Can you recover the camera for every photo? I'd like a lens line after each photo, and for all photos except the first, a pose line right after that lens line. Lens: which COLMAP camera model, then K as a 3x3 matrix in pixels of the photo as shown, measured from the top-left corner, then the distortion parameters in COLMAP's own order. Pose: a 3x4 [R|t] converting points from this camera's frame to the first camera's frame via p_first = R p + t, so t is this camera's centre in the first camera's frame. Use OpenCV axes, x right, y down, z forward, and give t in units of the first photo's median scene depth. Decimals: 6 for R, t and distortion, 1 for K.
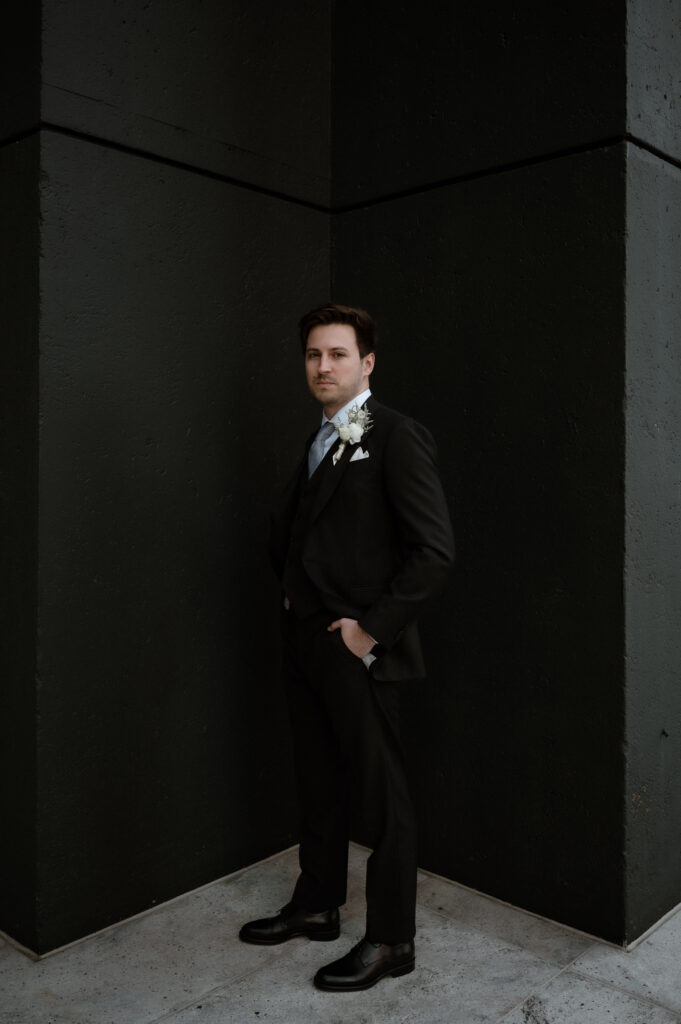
lens RADIAL K [[939.6, 0, 340.5], [0, 939.6, 512.0], [0, 0, 1]] dist [-0.039039, 0.016440]
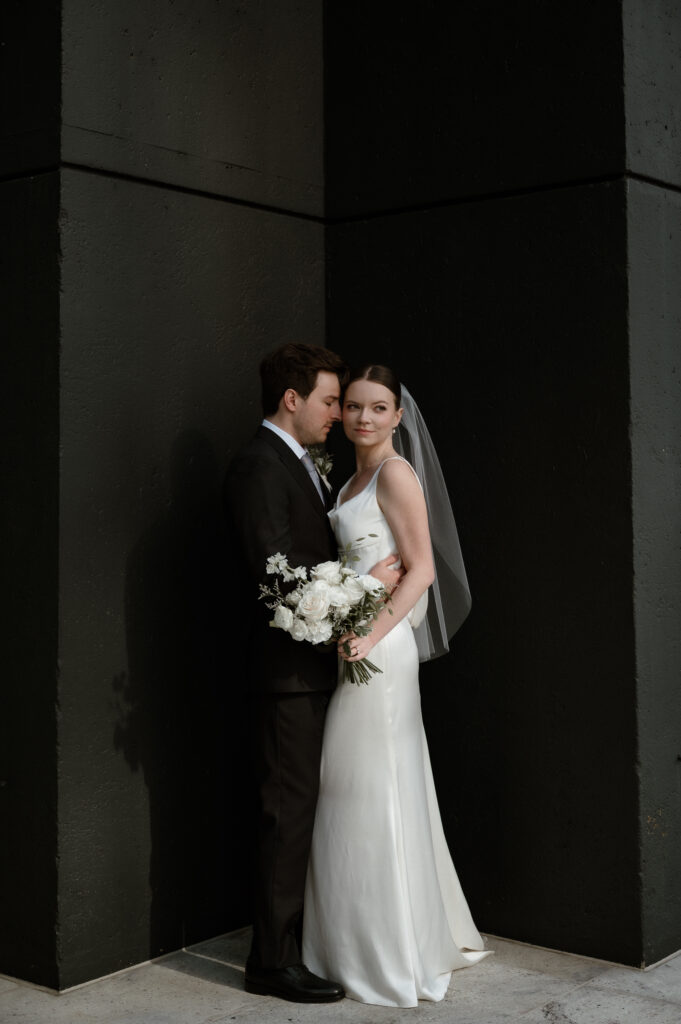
lens RADIAL K [[1535.0, 0, 340.5], [0, 1535.0, 512.0], [0, 0, 1]] dist [-0.053181, -0.063716]
pose [[0.998026, -0.011937, 0.061660, -0.118440], [0.014281, 0.999187, -0.037712, 0.032499], [-0.061159, 0.038519, 0.997385, -0.653713]]
